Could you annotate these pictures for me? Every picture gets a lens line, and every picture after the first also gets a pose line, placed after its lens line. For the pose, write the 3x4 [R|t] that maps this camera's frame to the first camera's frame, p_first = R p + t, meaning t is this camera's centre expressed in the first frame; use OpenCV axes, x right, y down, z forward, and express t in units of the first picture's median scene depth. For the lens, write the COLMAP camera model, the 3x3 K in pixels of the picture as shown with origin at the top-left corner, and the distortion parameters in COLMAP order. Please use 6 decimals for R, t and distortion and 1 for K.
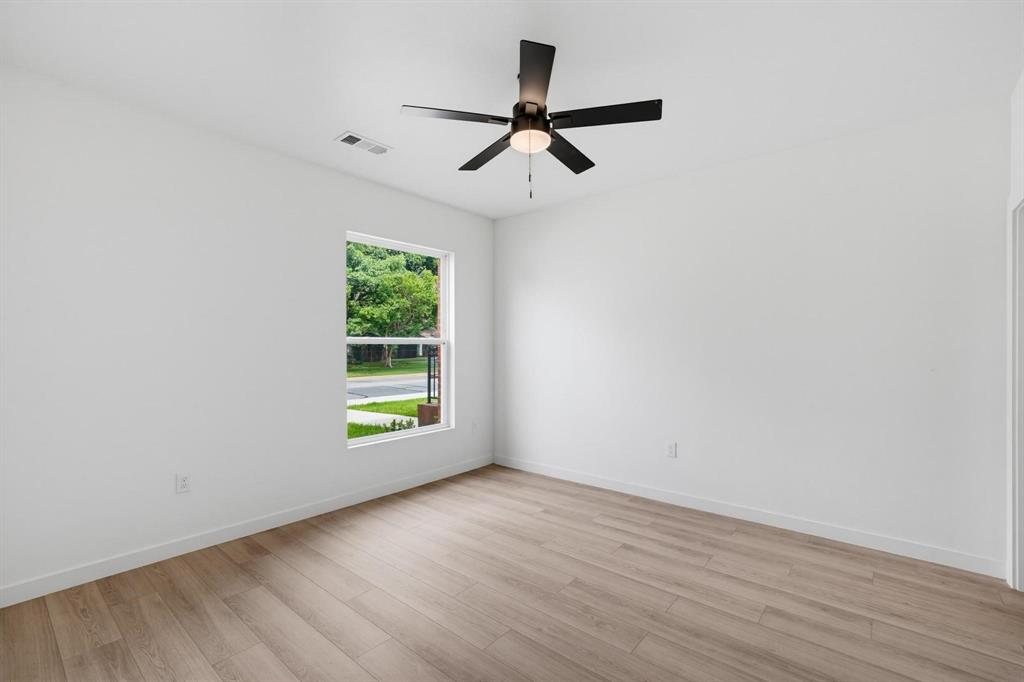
lens RADIAL K [[452.7, 0, 512.0], [0, 452.7, 341.0], [0, 0, 1]] dist [-0.000225, -0.000040]
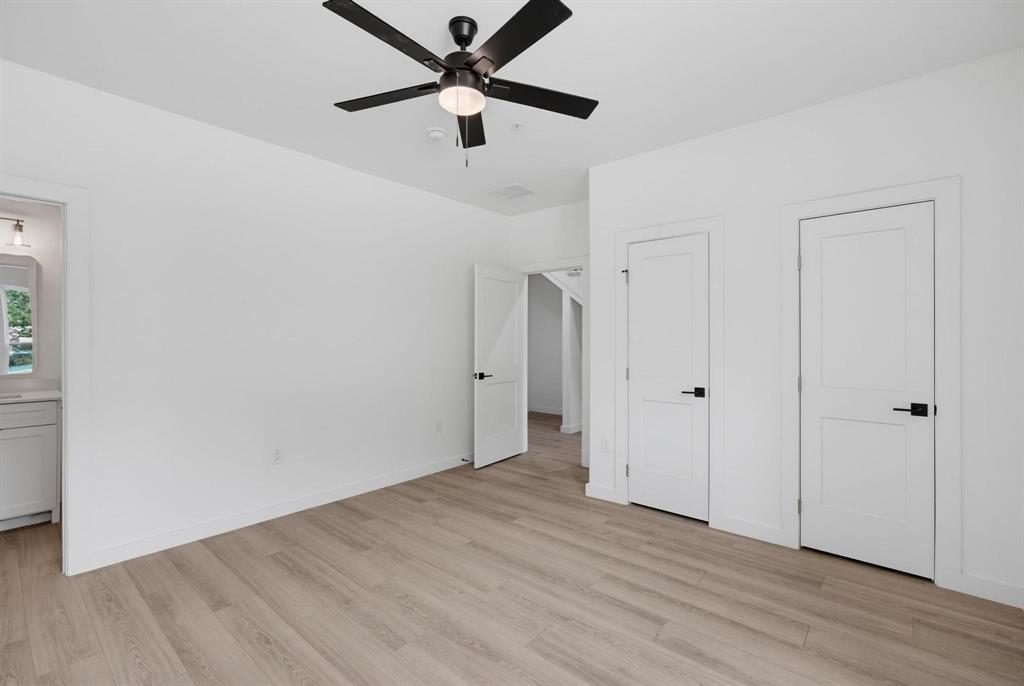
lens RADIAL K [[452.7, 0, 512.0], [0, 452.7, 343.0], [0, 0, 1]] dist [-0.000225, -0.000040]
pose [[-0.999978, -0.000735, 0.006625, -0.065120], [-0.000730, 0.999999, 0.000771, 0.021245], [-0.006626, 0.000766, -0.999978, 1.937649]]
